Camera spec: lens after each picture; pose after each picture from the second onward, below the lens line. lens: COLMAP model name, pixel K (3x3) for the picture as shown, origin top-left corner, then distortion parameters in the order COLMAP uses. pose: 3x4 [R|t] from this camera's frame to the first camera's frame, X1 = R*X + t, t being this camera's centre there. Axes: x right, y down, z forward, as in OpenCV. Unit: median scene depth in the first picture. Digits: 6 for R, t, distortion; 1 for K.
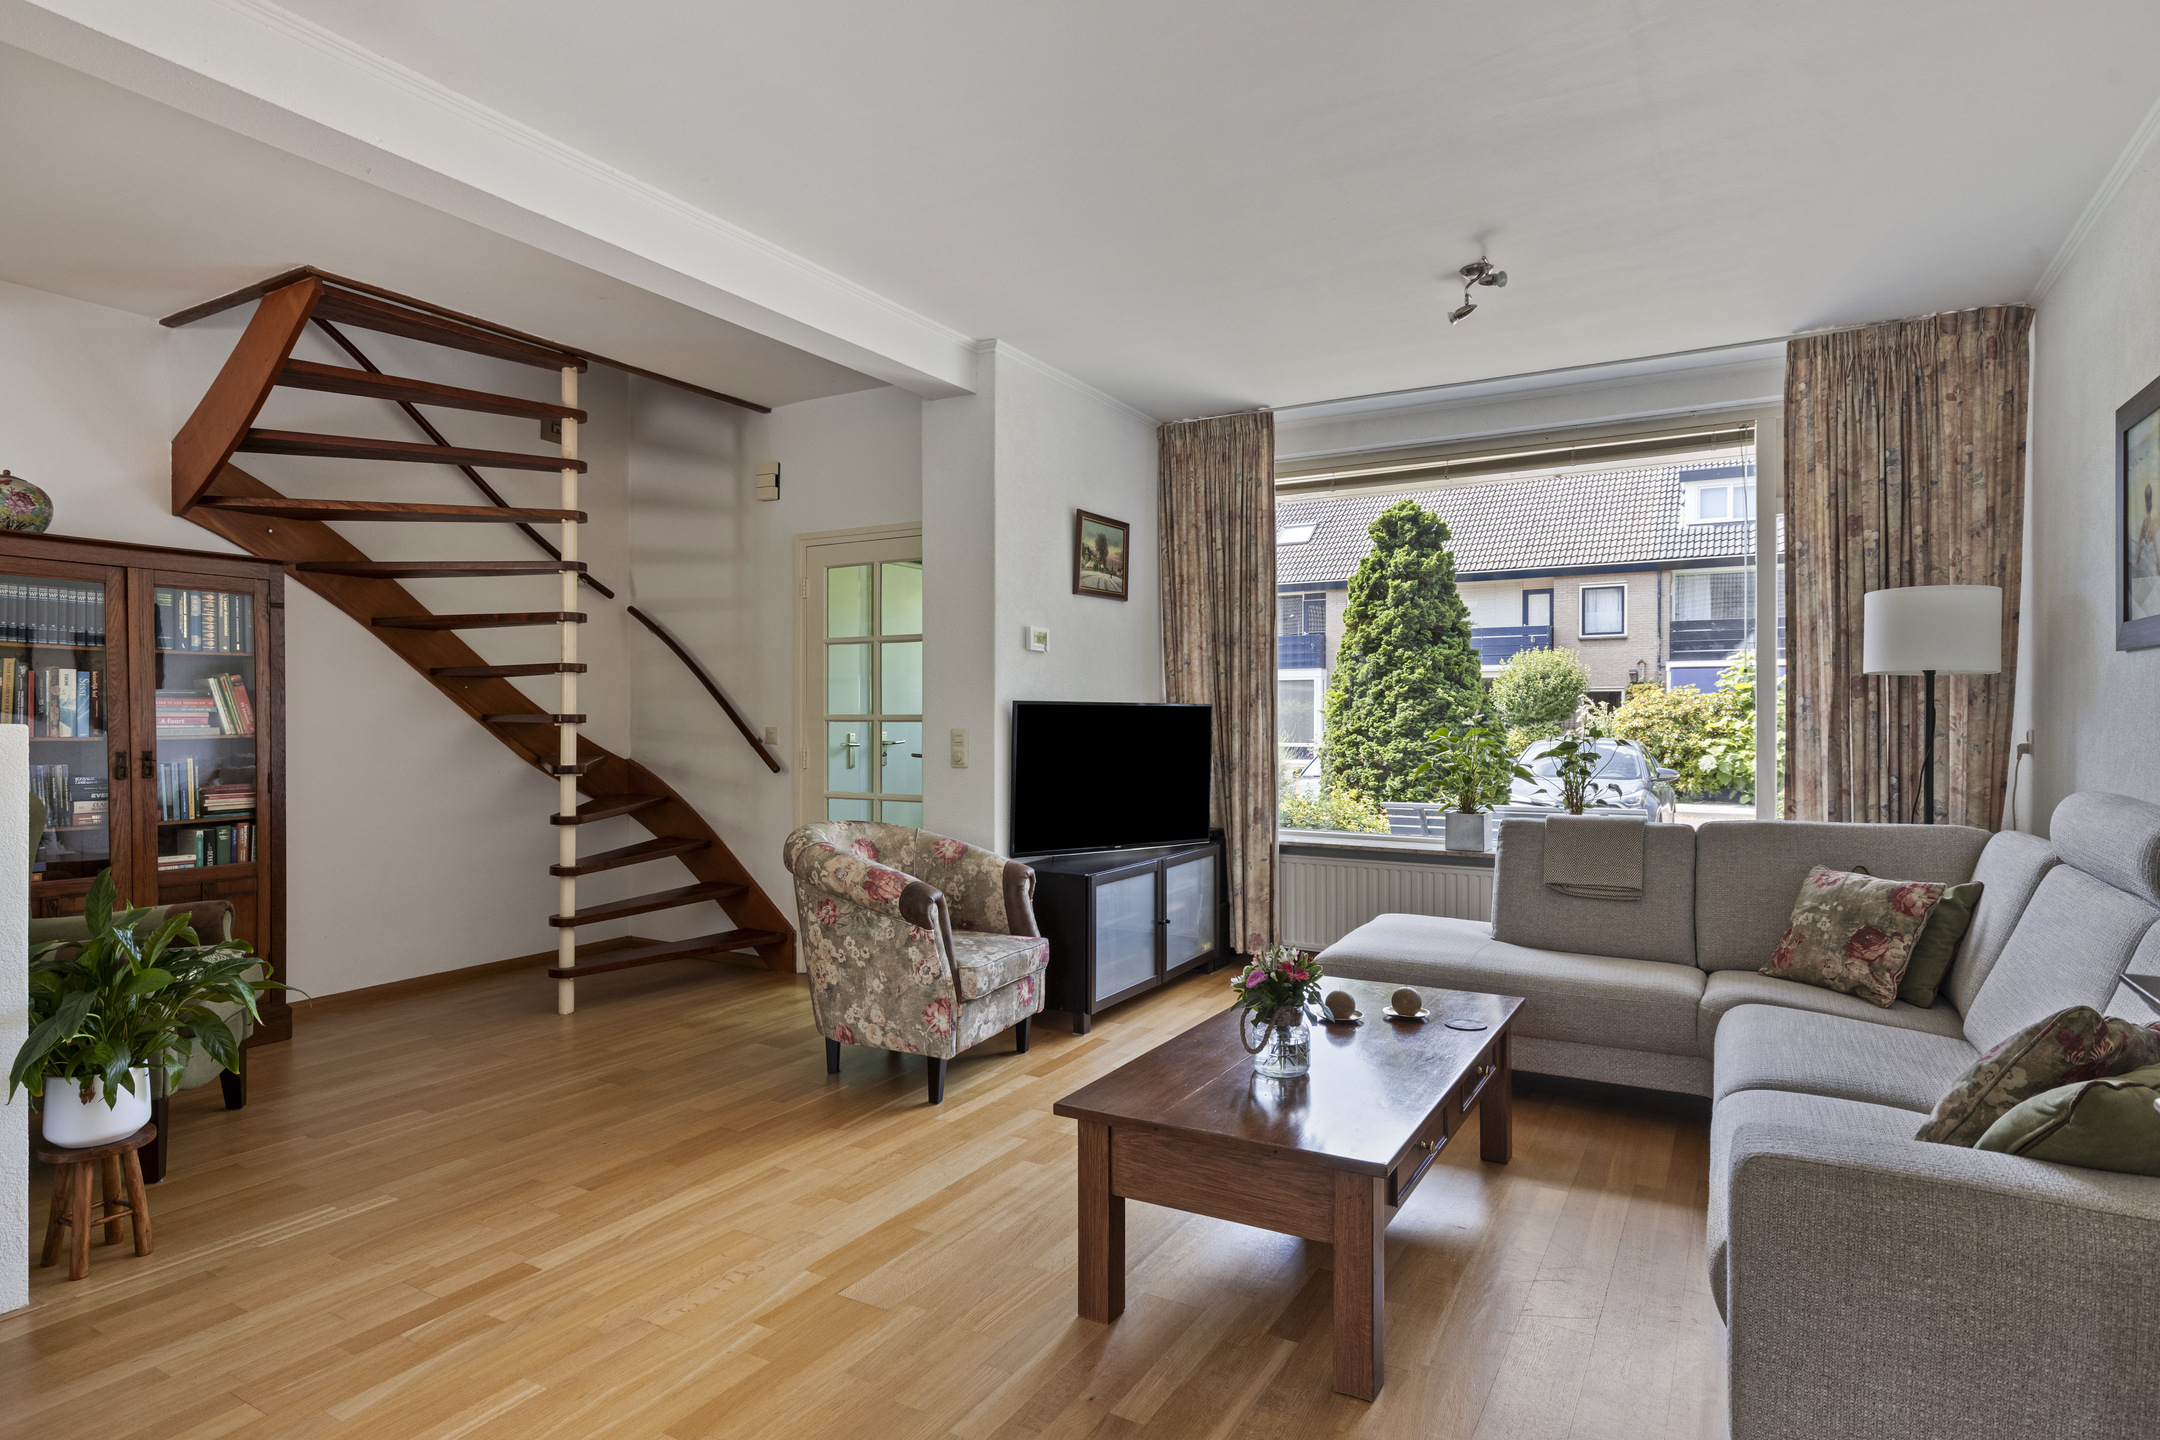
lens RADIAL K [[1157.5, 0, 1091.8], [0, 1157.5, 715.9], [0, 0, 1]] dist [0.004435, 0.000493]
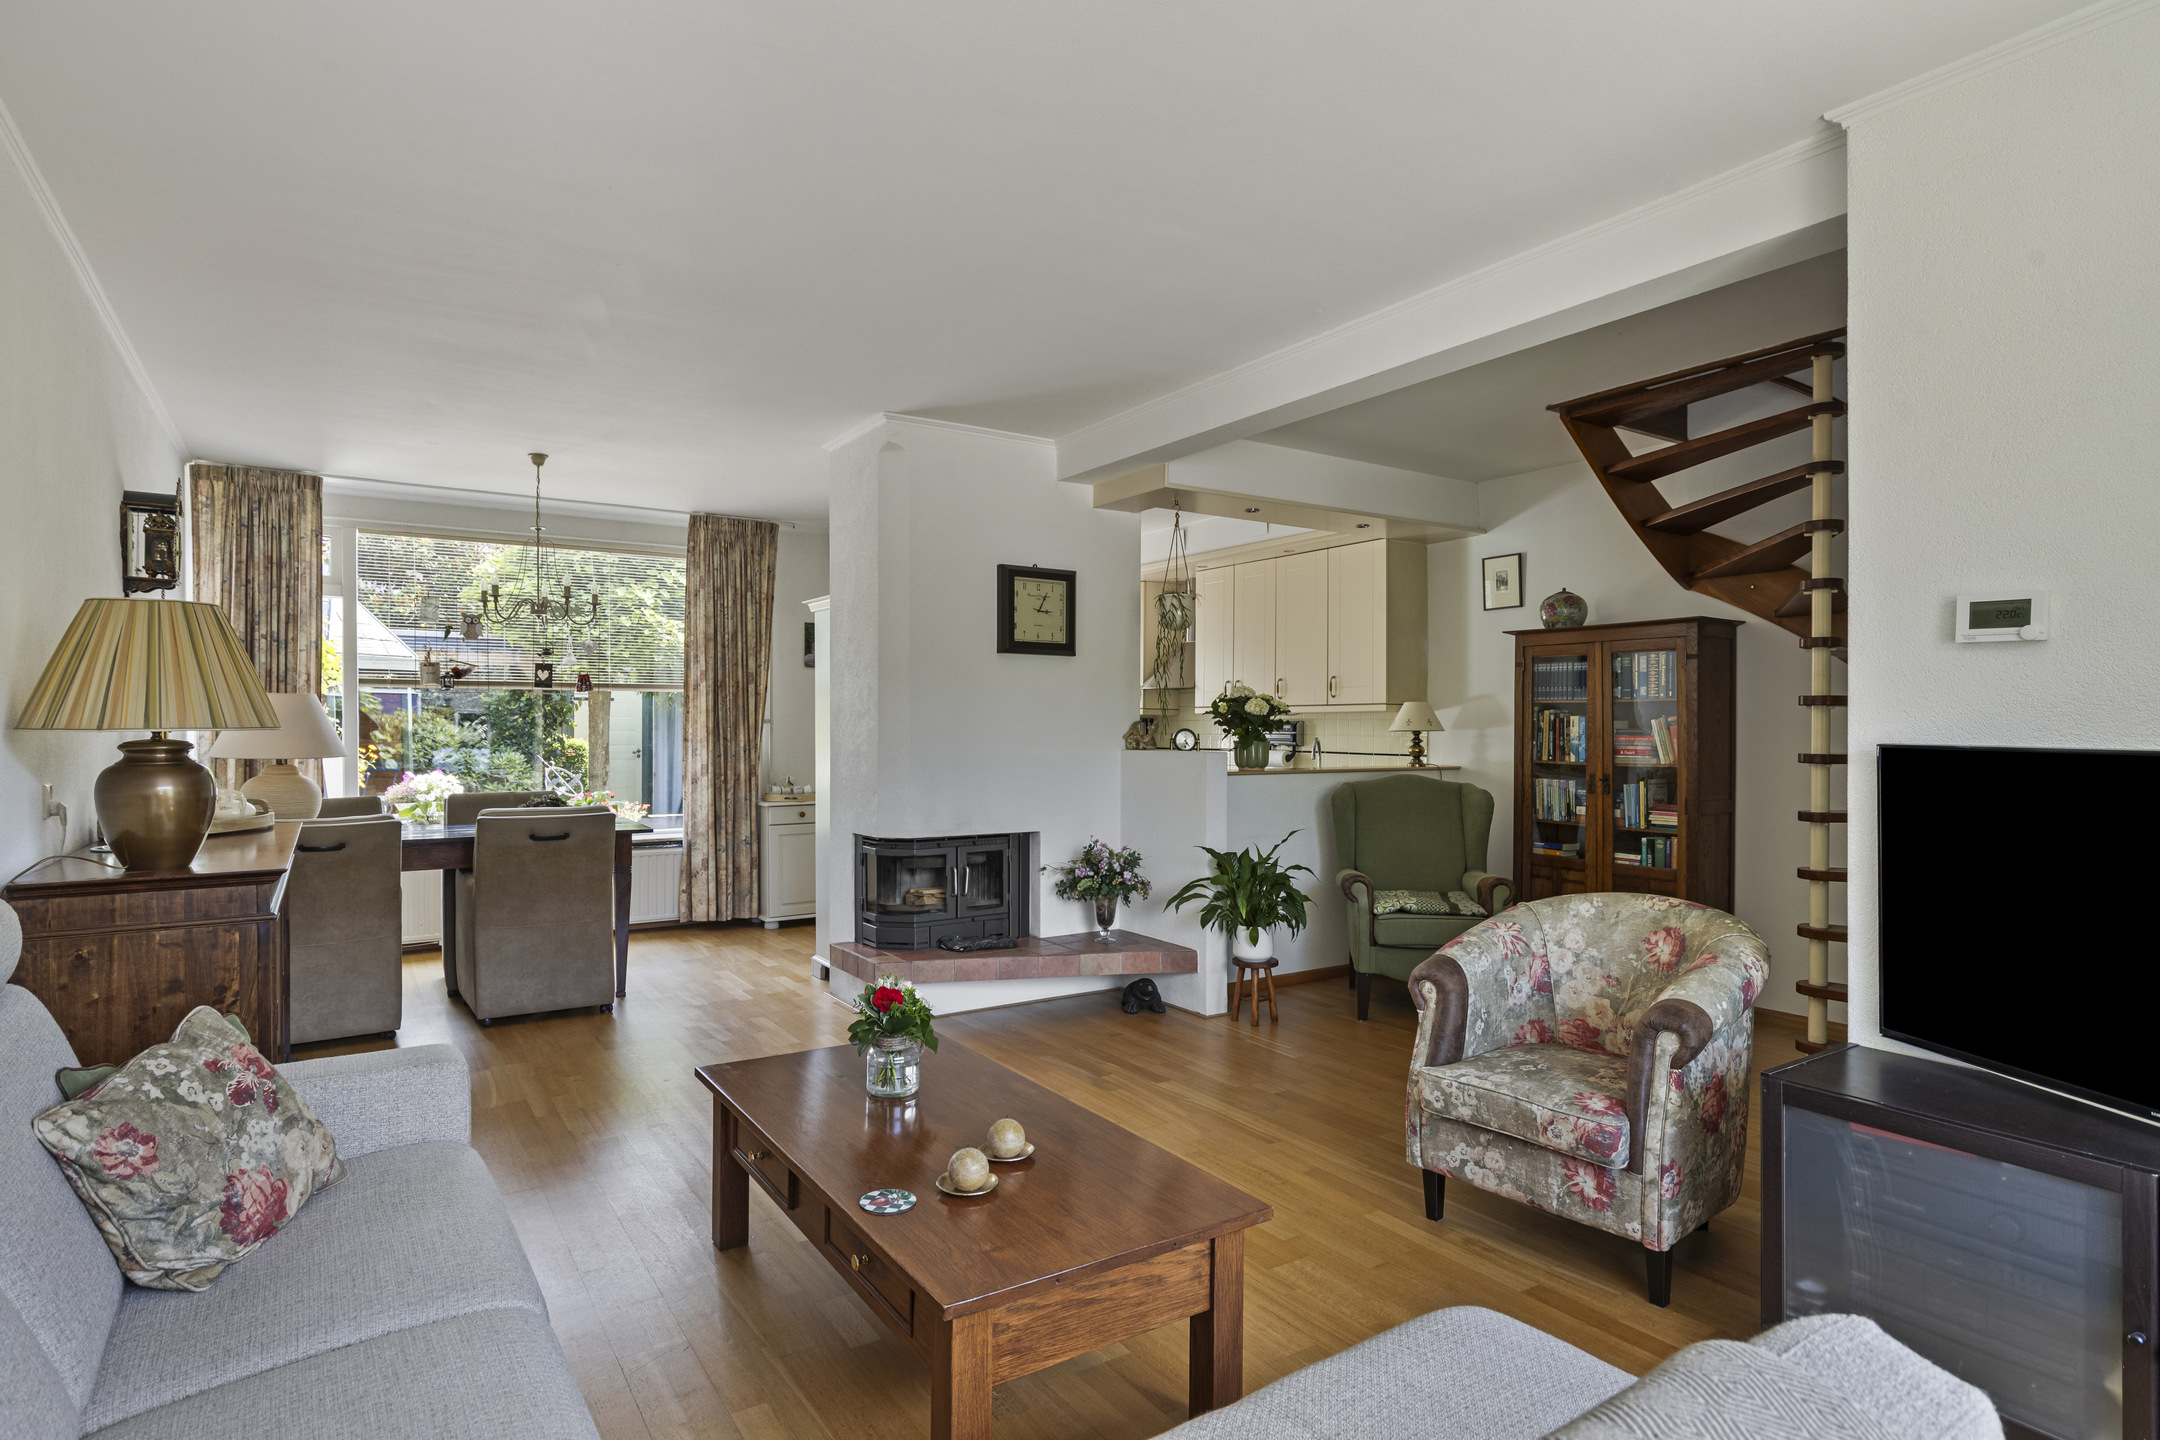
lens RADIAL K [[1157.5, 0, 1091.8], [0, 1157.5, 736.7], [0, 0, 1]] dist [0.004435, 0.000493]
pose [[-0.455744, 0.004198, -0.890101, 0.657585], [-0.002188, 0.999981, 0.005837, -0.020039], [0.890108, 0.004608, -0.455726, 1.045856]]
